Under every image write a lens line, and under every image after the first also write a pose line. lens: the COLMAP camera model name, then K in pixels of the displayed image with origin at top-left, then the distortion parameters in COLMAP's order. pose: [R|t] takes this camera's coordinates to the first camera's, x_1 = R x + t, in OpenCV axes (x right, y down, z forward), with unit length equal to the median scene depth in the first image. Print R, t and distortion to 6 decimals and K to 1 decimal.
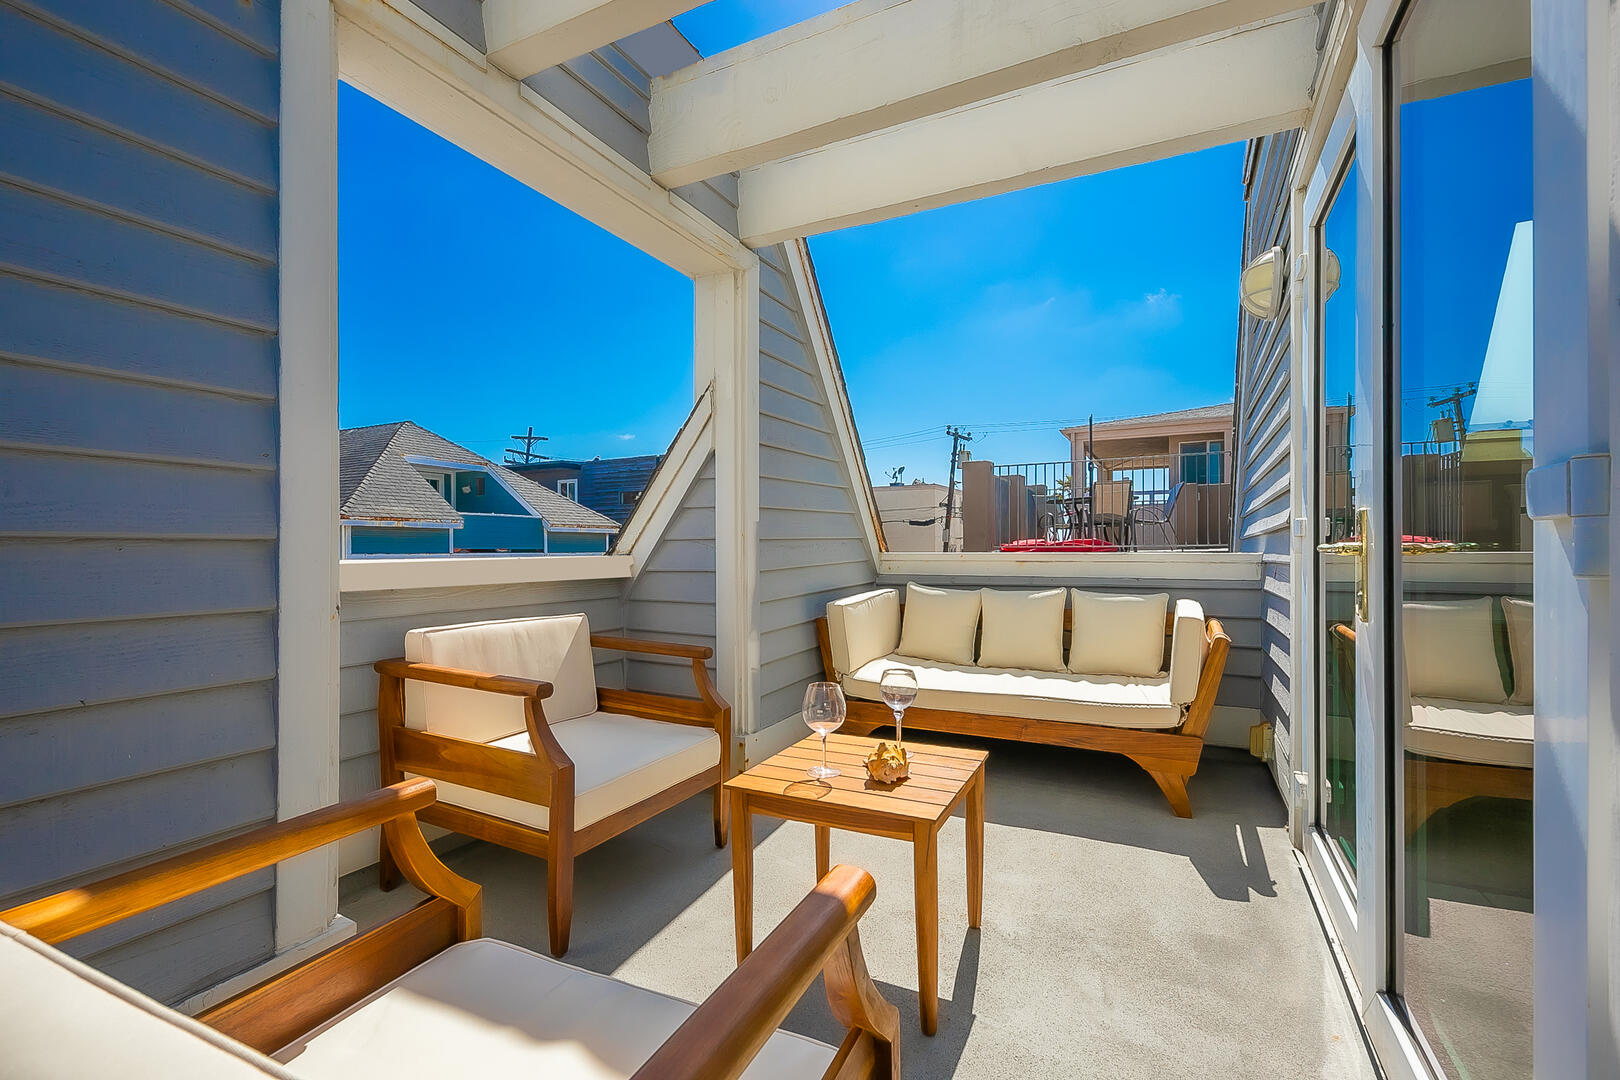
lens RADIAL K [[734.0, 0, 811.6], [0, 734.0, 541.0], [0, 0, 1]] dist [0.002321, 0.000108]
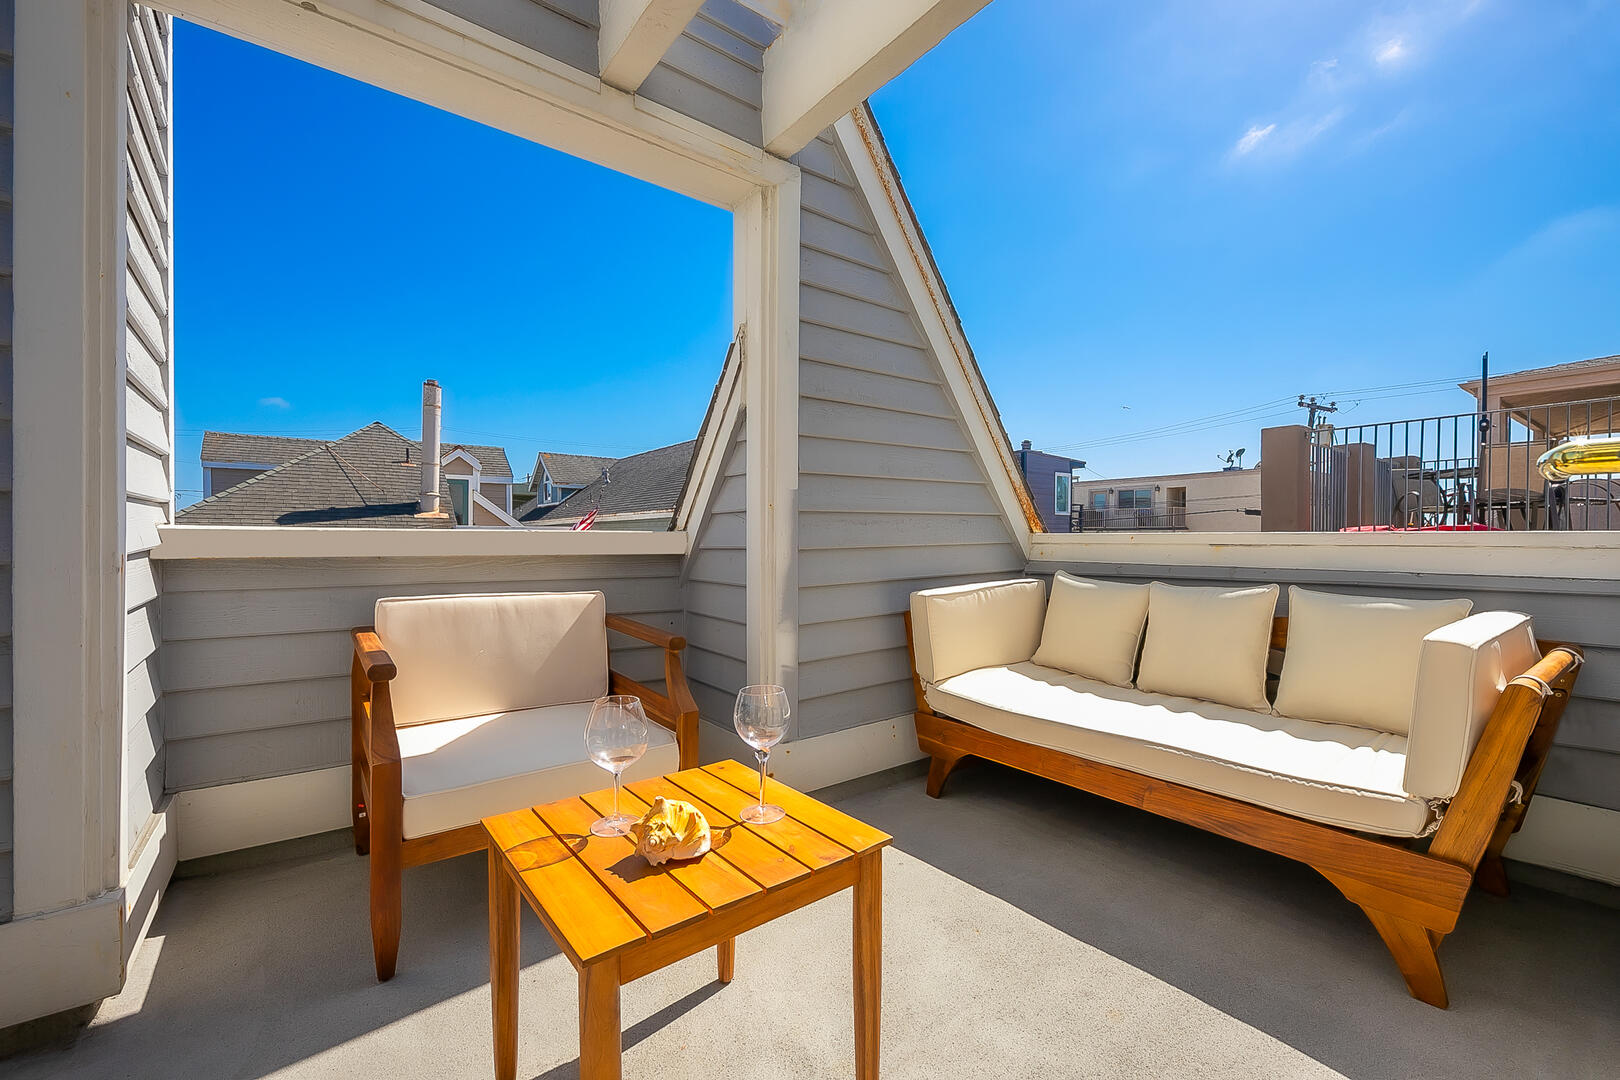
lens RADIAL K [[692.8, 0, 811.3], [0, 692.8, 547.8], [0, 0, 1]] dist [0.004227, -0.000096]
pose [[0.897880, 0.012891, -0.440051, 0.287377], [-0.004016, 0.999769, 0.021093, 0.022097], [0.440222, -0.017171, 0.897725, 0.301360]]
